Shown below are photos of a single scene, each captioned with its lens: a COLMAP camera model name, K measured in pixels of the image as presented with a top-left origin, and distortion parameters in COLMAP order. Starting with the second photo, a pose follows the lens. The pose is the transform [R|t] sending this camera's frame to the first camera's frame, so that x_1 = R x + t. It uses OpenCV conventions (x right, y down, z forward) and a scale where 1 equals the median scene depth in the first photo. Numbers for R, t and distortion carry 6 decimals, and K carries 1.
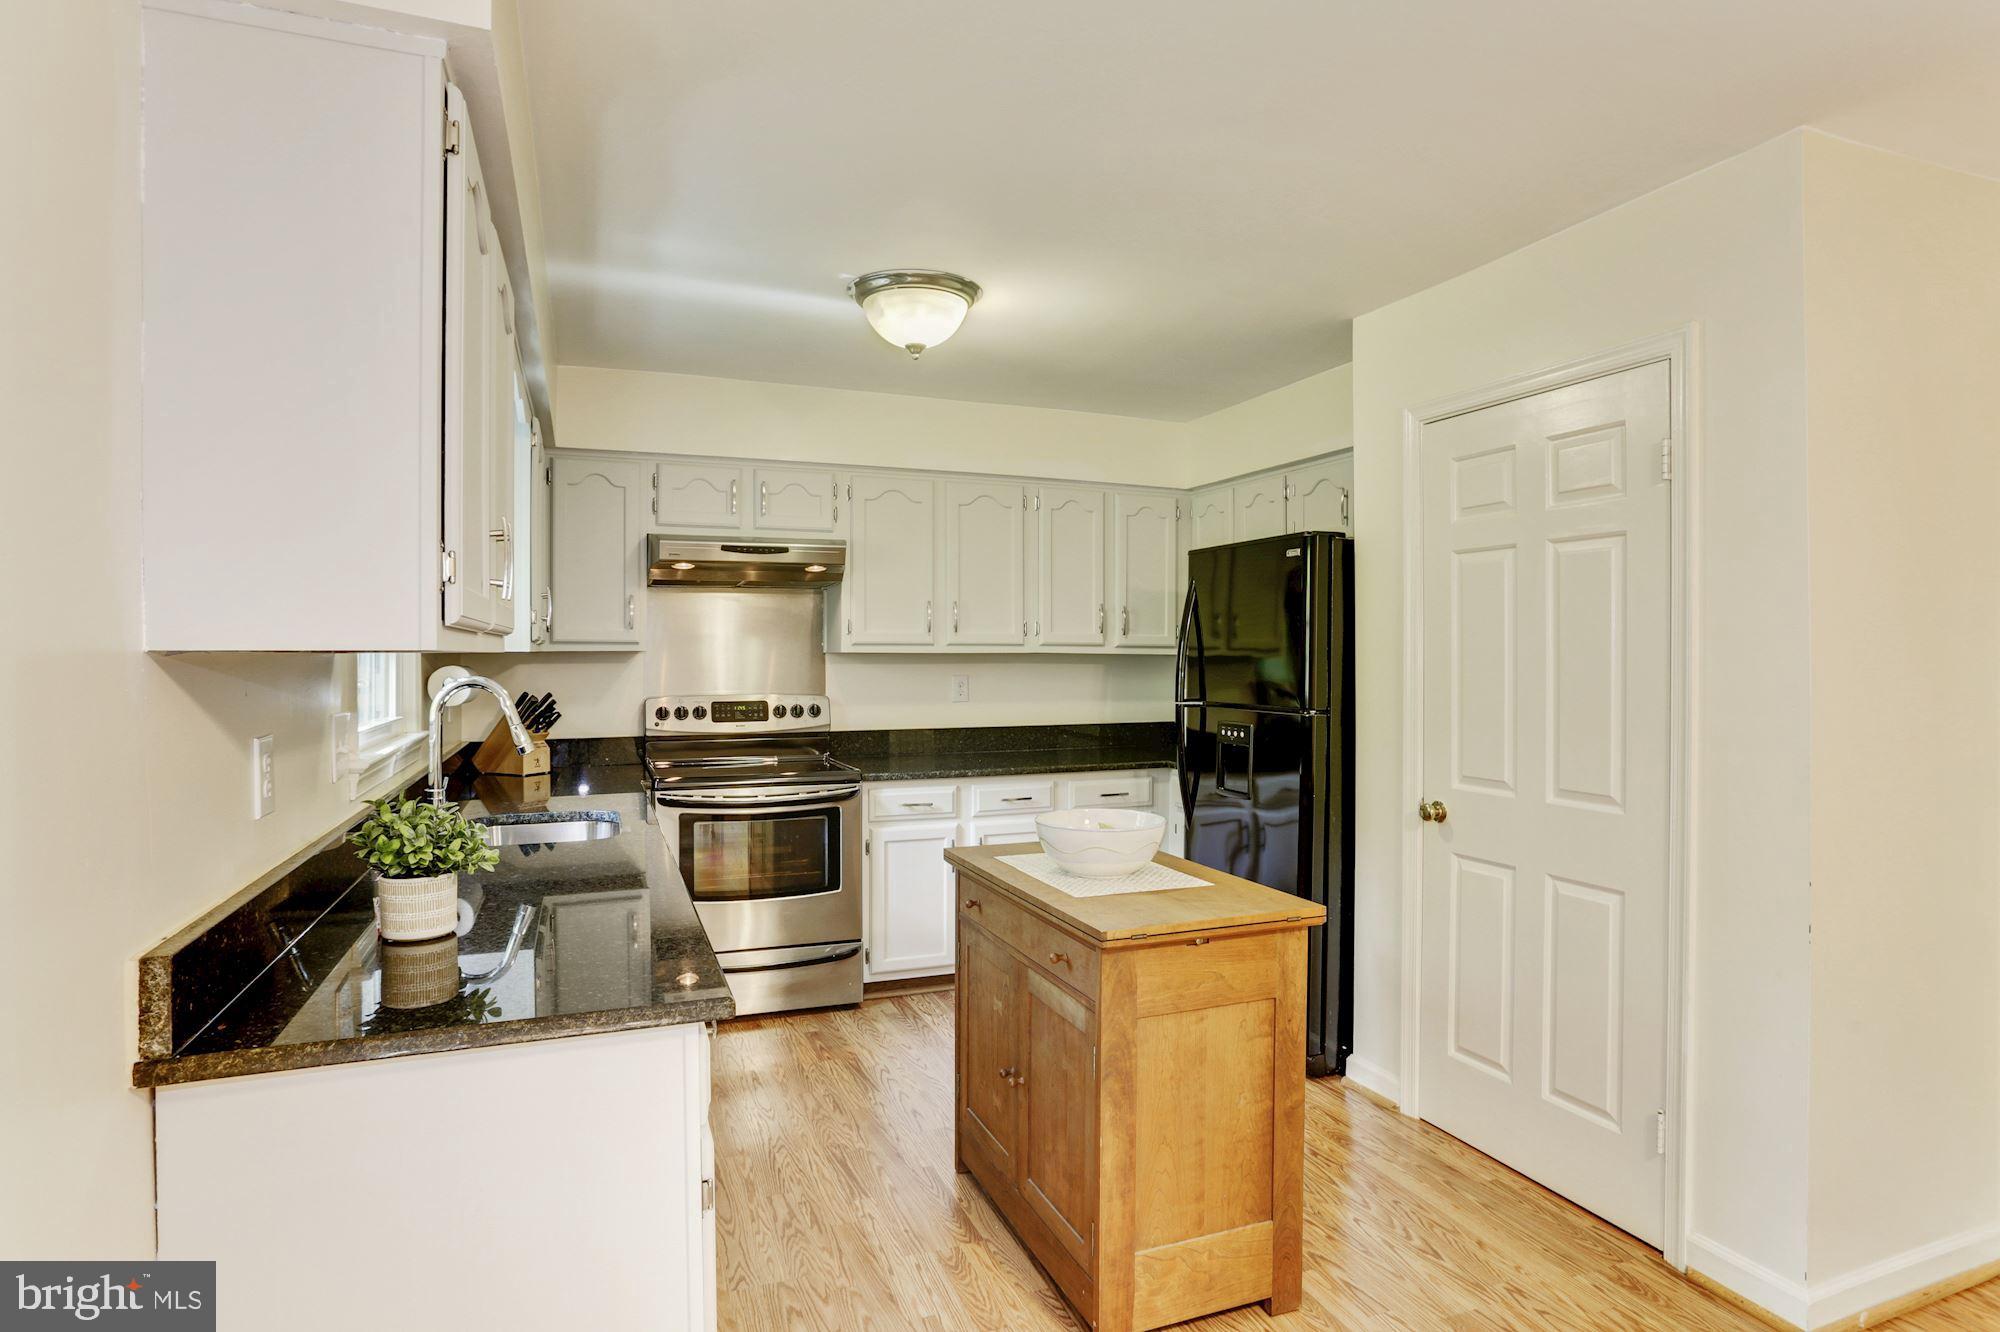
lens RADIAL K [[1070.5, 0, 993.9], [0, 1070.5, 665.6], [0, 0, 1]] dist [-0.008256, 0.008634]
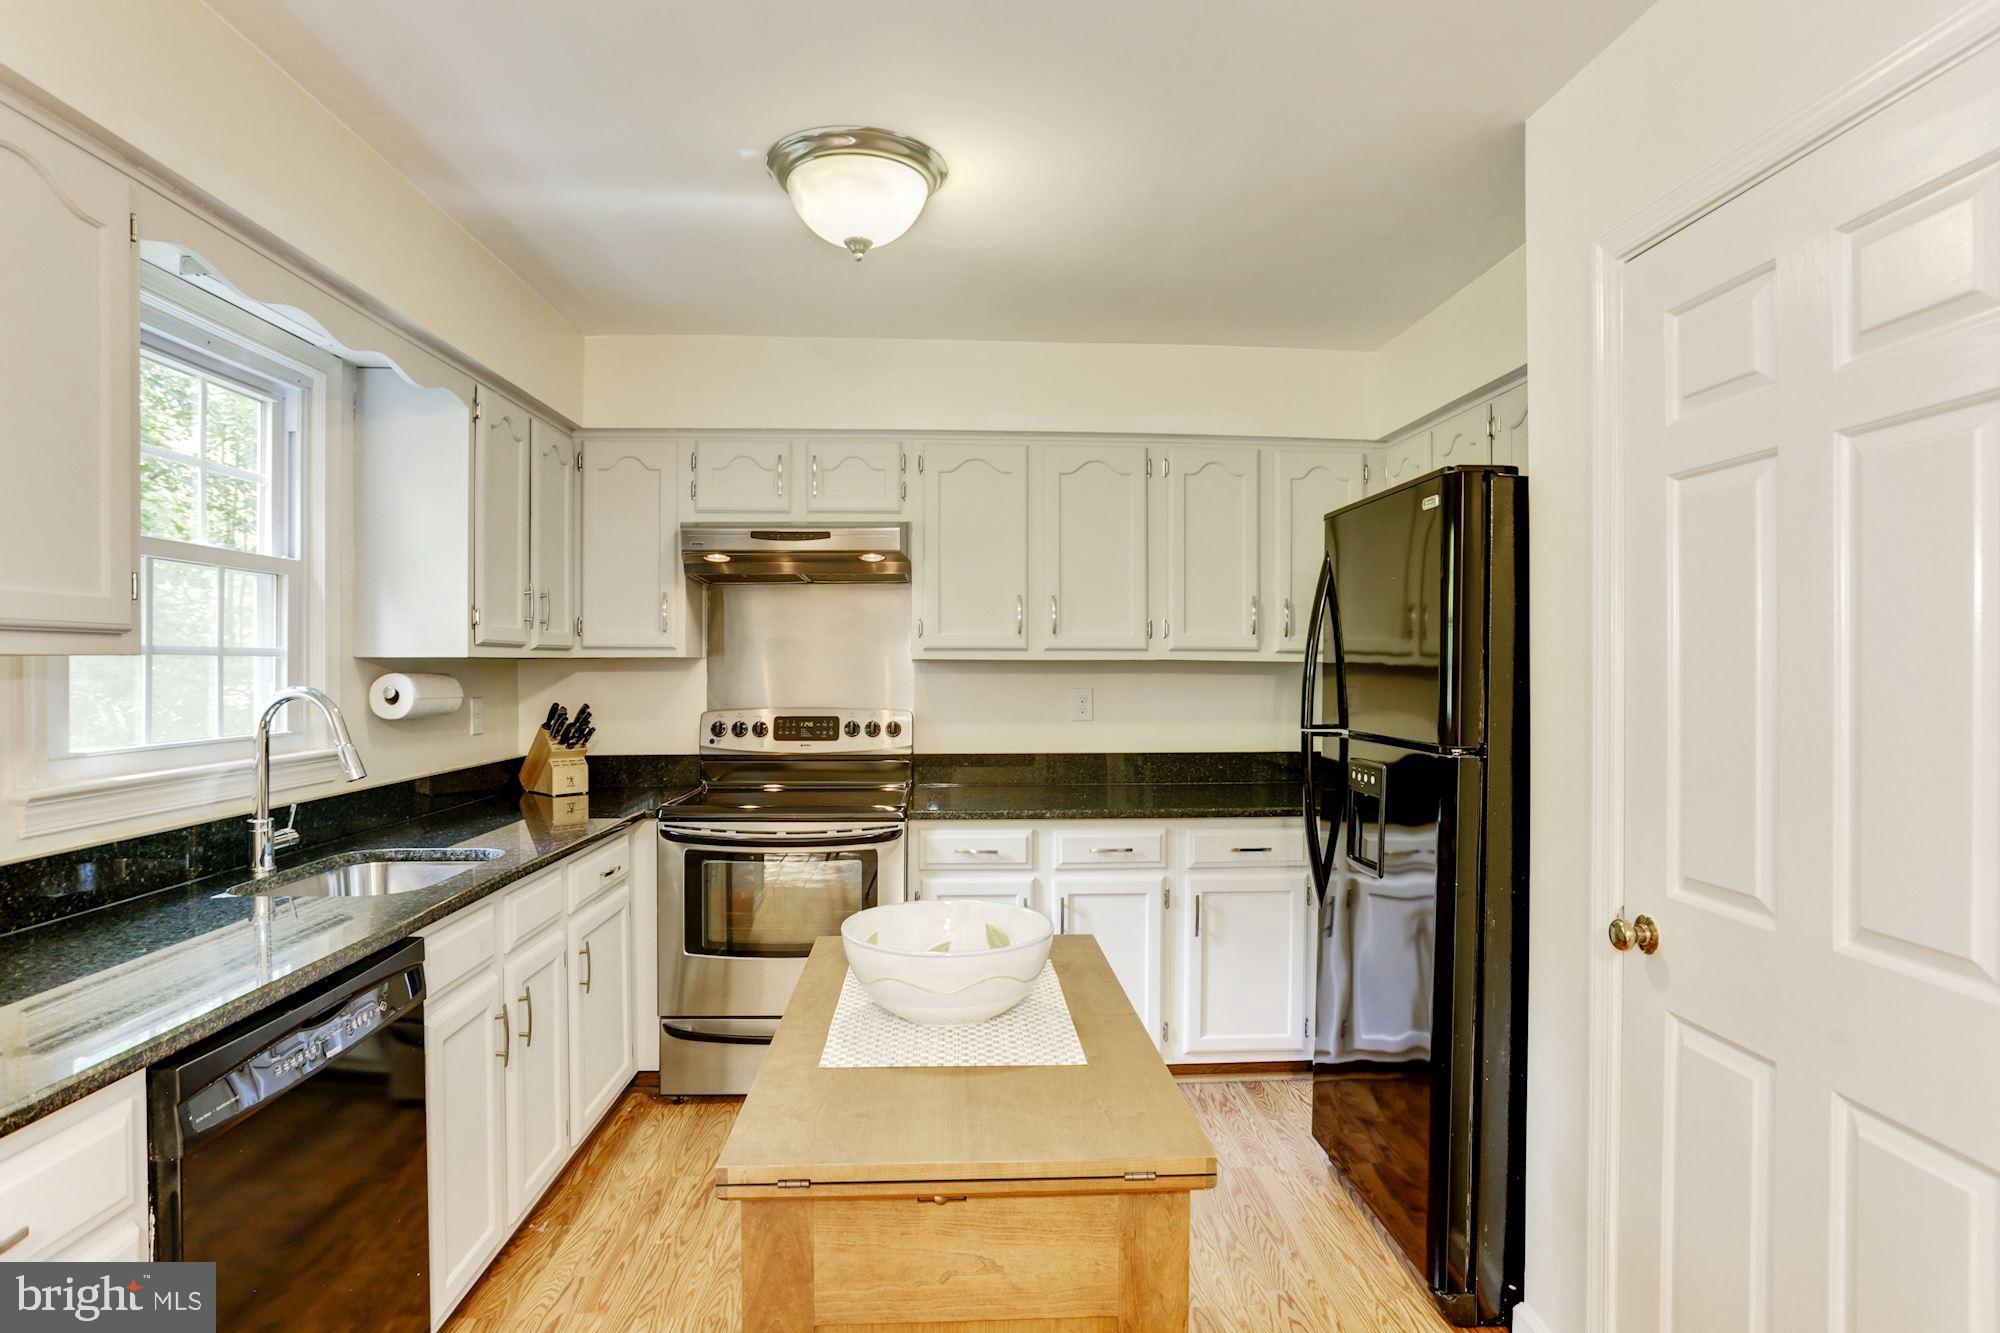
lens RADIAL K [[1070.5, 0, 1005.1], [0, 1070.5, 669.5], [0, 0, 1]] dist [-0.008256, 0.008634]
pose [[0.951317, 0.002658, -0.308202, 0.194947], [-0.005014, 0.999964, -0.006854, 0.000842], [0.308172, 0.008066, 0.951296, 0.258671]]
